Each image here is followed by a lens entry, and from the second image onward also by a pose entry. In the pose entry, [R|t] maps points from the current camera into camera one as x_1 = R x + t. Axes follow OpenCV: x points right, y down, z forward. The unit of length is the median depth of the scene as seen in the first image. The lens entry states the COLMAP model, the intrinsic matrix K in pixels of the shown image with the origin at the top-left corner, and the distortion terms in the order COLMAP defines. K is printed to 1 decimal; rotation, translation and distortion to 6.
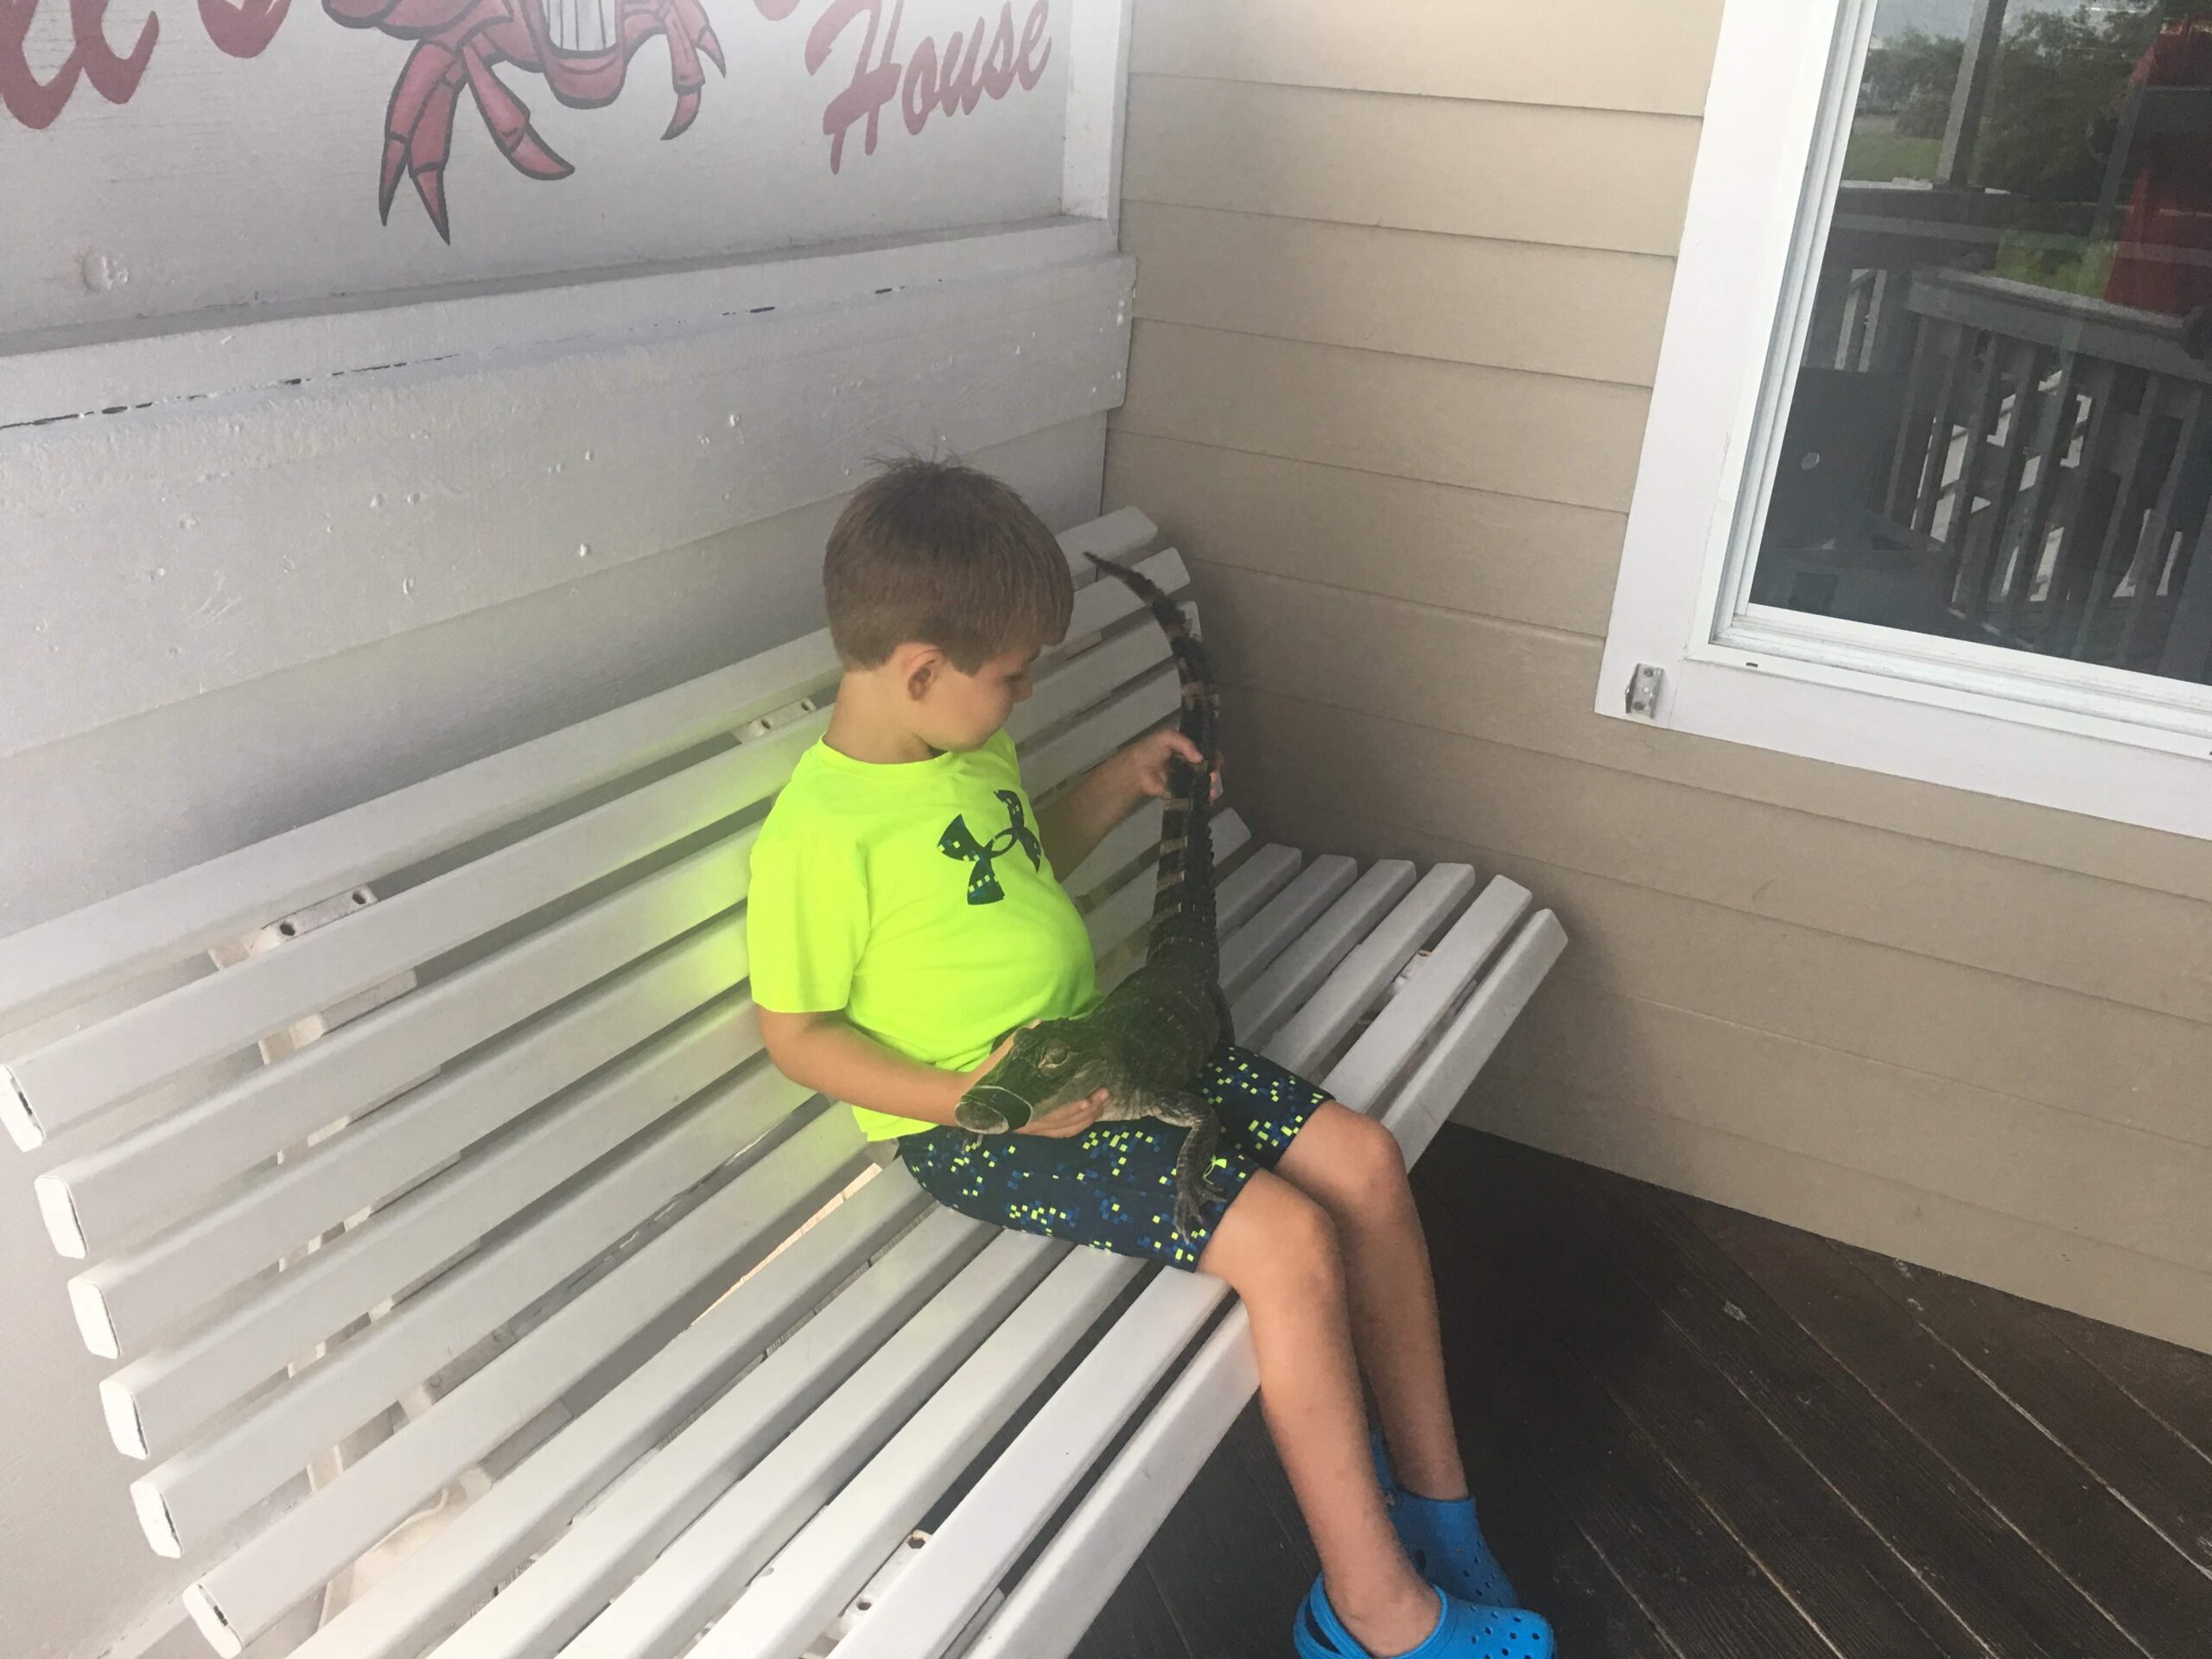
lens RADIAL K [[1859.6, 0, 1078.5], [0, 1859.6, 856.6], [0, 0, 1]] dist [0.000841, -0.021871]
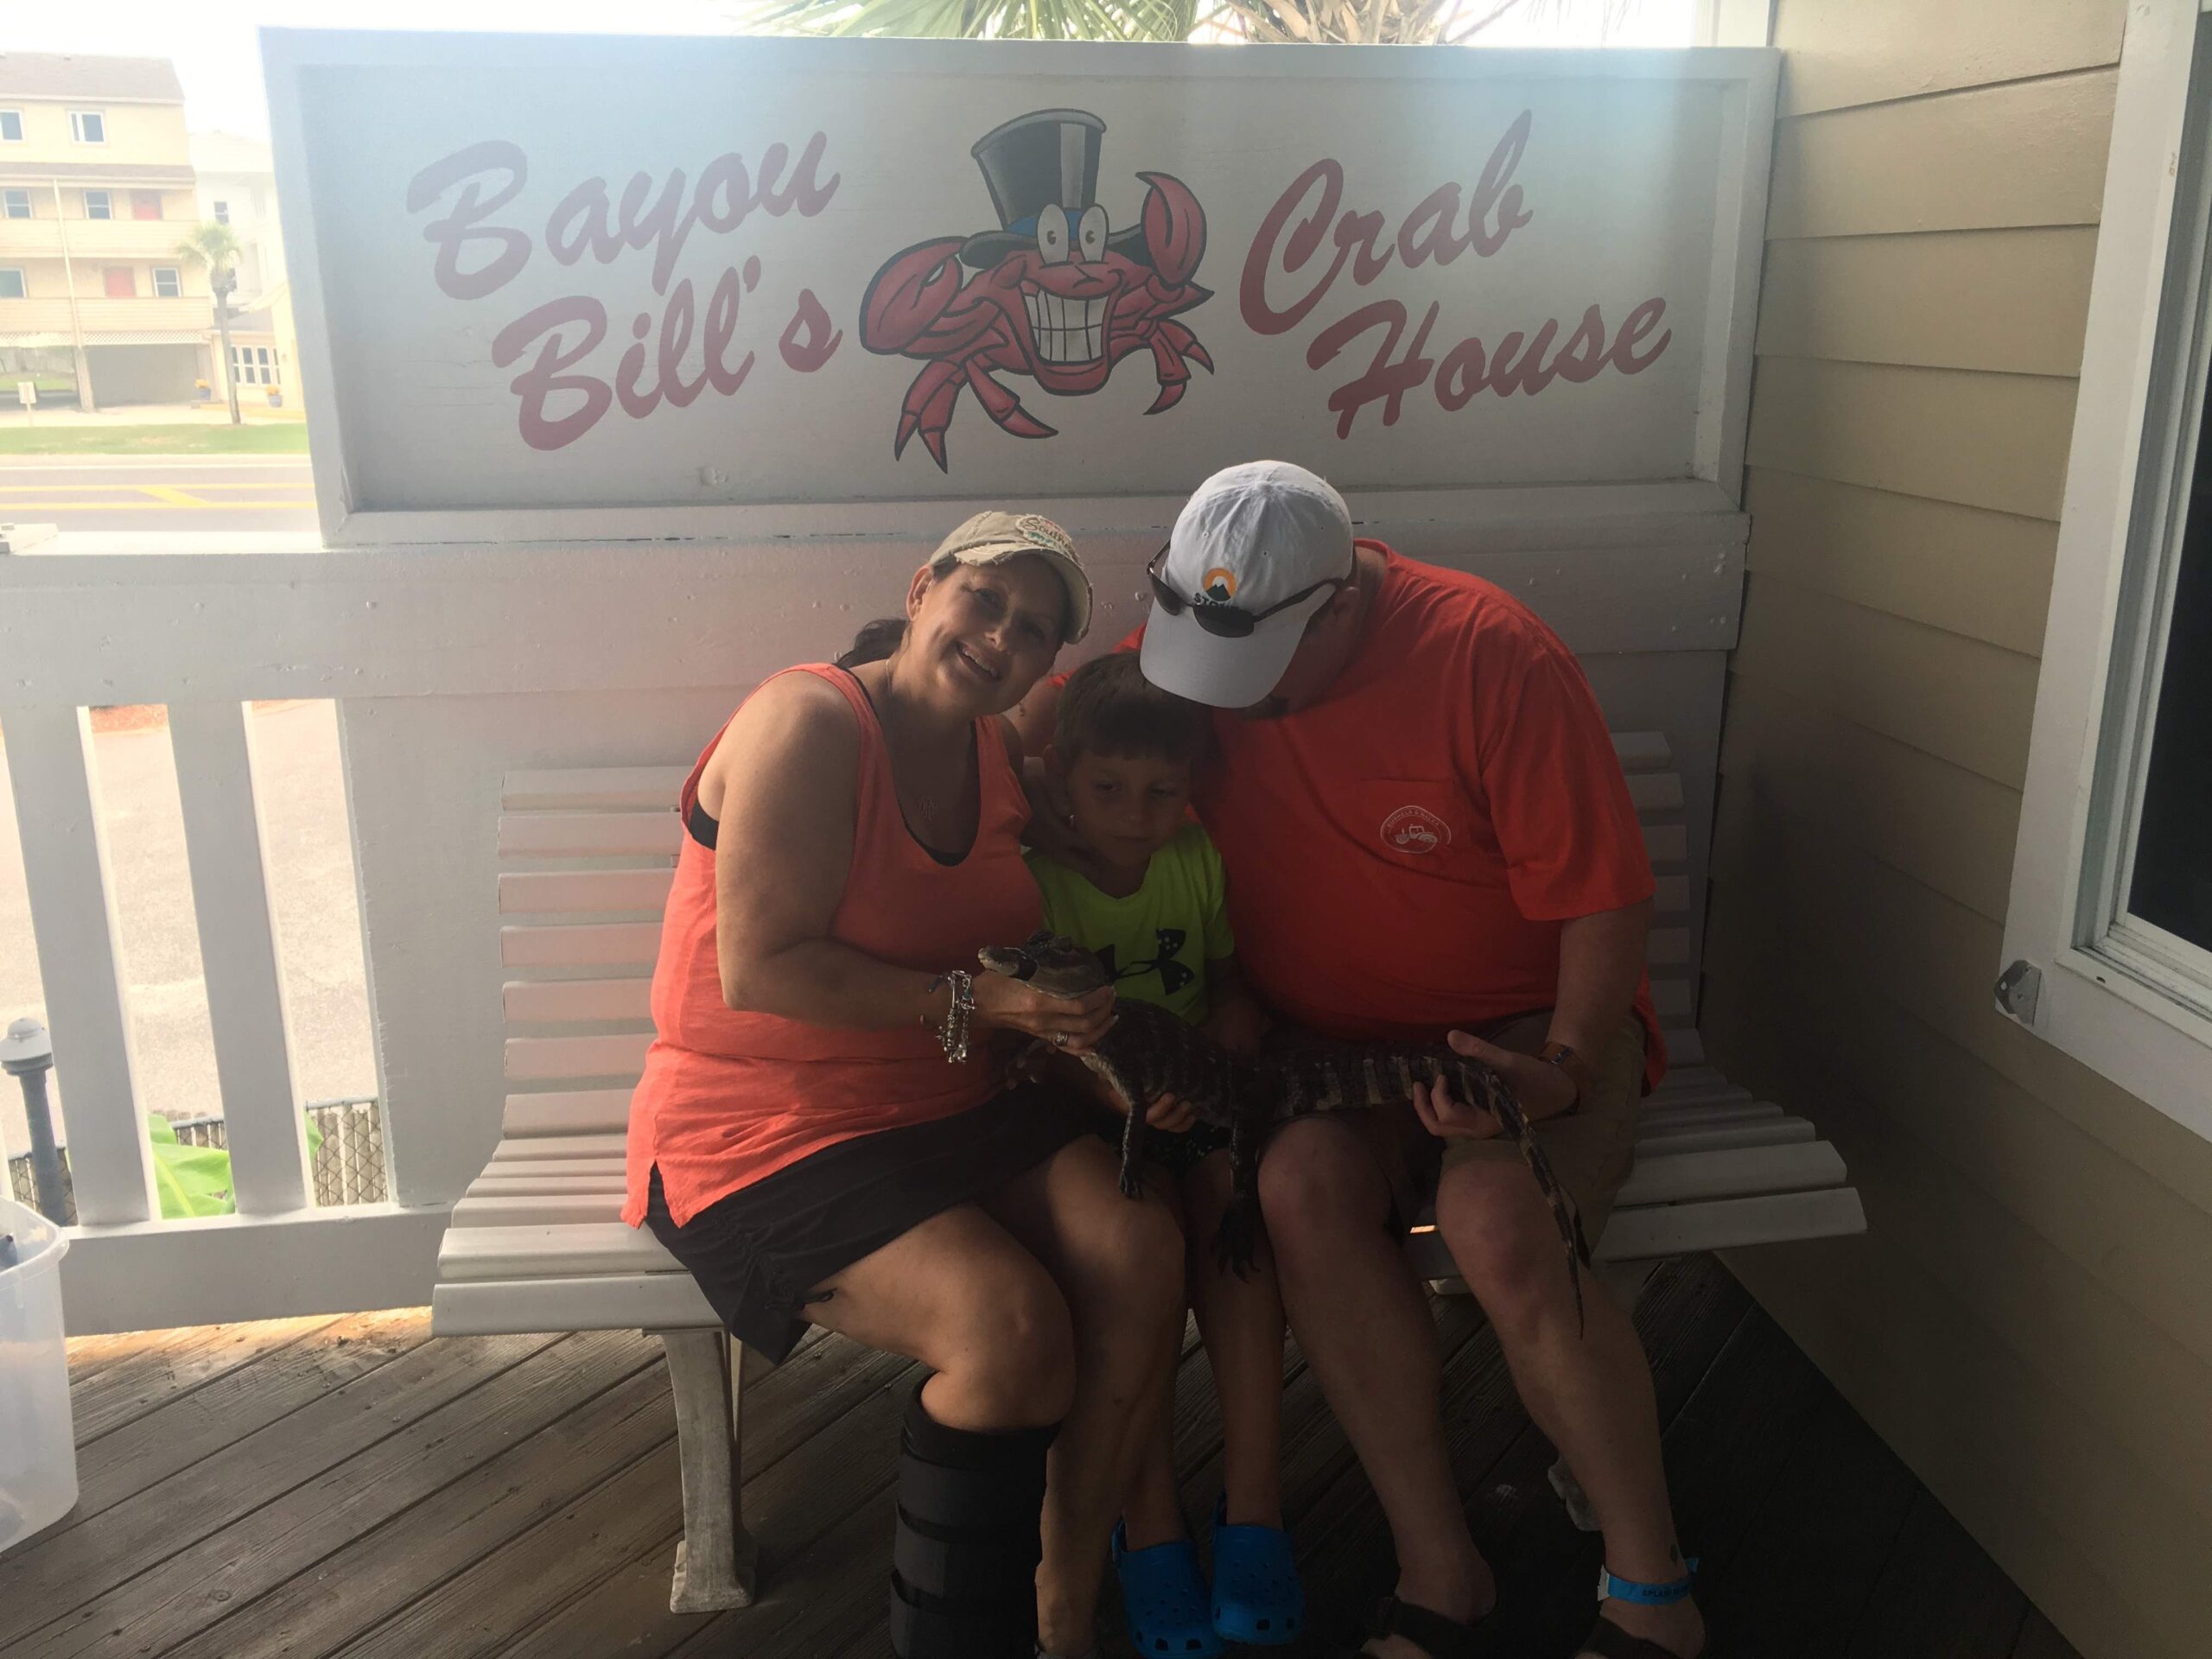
lens RADIAL K [[1863.3, 0, 1103.4], [0, 1863.3, 796.9], [0, 0, 1]] dist [0.063005, -0.088542]
pose [[0.586438, 0.148569, -0.796252, 1.095910], [-0.290123, 0.956340, -0.035236, -0.027162], [0.756253, 0.251675, 0.603938, 0.146002]]
